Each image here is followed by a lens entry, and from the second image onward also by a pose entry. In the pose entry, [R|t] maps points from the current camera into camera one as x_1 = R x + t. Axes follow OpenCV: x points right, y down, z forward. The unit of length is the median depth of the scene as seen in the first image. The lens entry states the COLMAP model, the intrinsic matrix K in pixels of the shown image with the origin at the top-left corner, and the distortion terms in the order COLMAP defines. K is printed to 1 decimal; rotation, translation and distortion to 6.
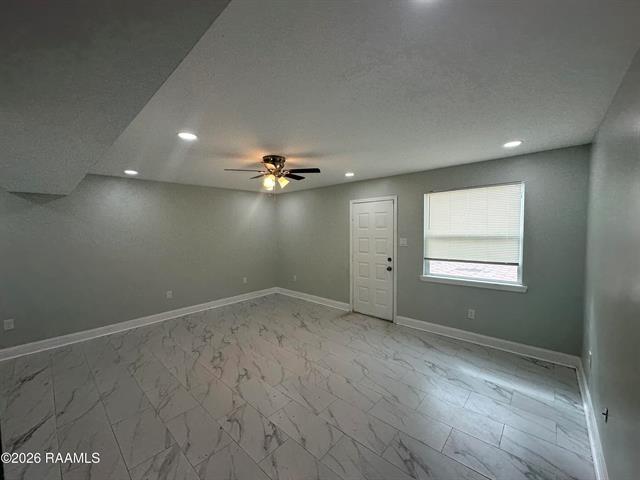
lens RADIAL K [[257.0, 0, 320.0], [0, 257.0, 240.0], [0, 0, 1]] dist [-0.001598, -0.000098]
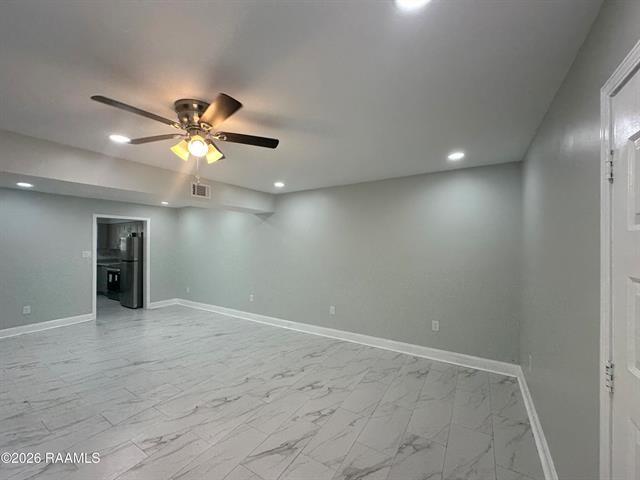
lens RADIAL K [[256.8, 0, 320.0], [0, 256.8, 240.0], [0, 0, 1]] dist [0.000847, 0.000346]
pose [[0.181943, 0.004382, -0.983299, 0.405470], [-0.048866, 0.998795, -0.004590, -0.037830], [0.982094, 0.048885, 0.181938, 1.089281]]
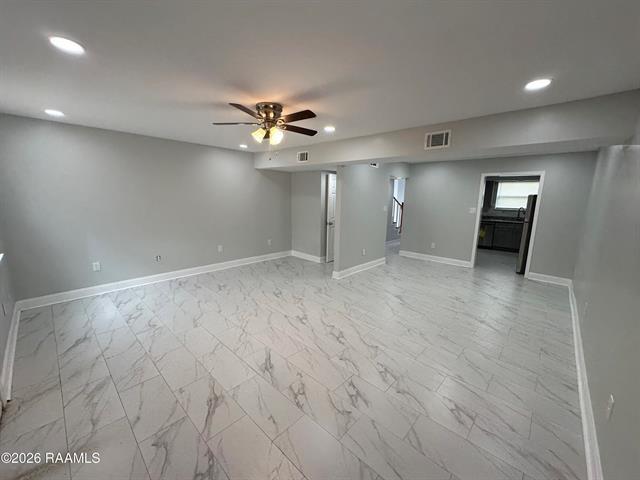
lens RADIAL K [[257.0, 0, 320.0], [0, 257.0, 240.0], [0, 0, 1]] dist [-0.001598, -0.000098]
pose [[-0.999897, -0.009492, 0.010760, -0.329469], [-0.006887, 0.975362, 0.220504, -0.073864], [-0.012588, 0.220407, -0.975327, 1.765733]]
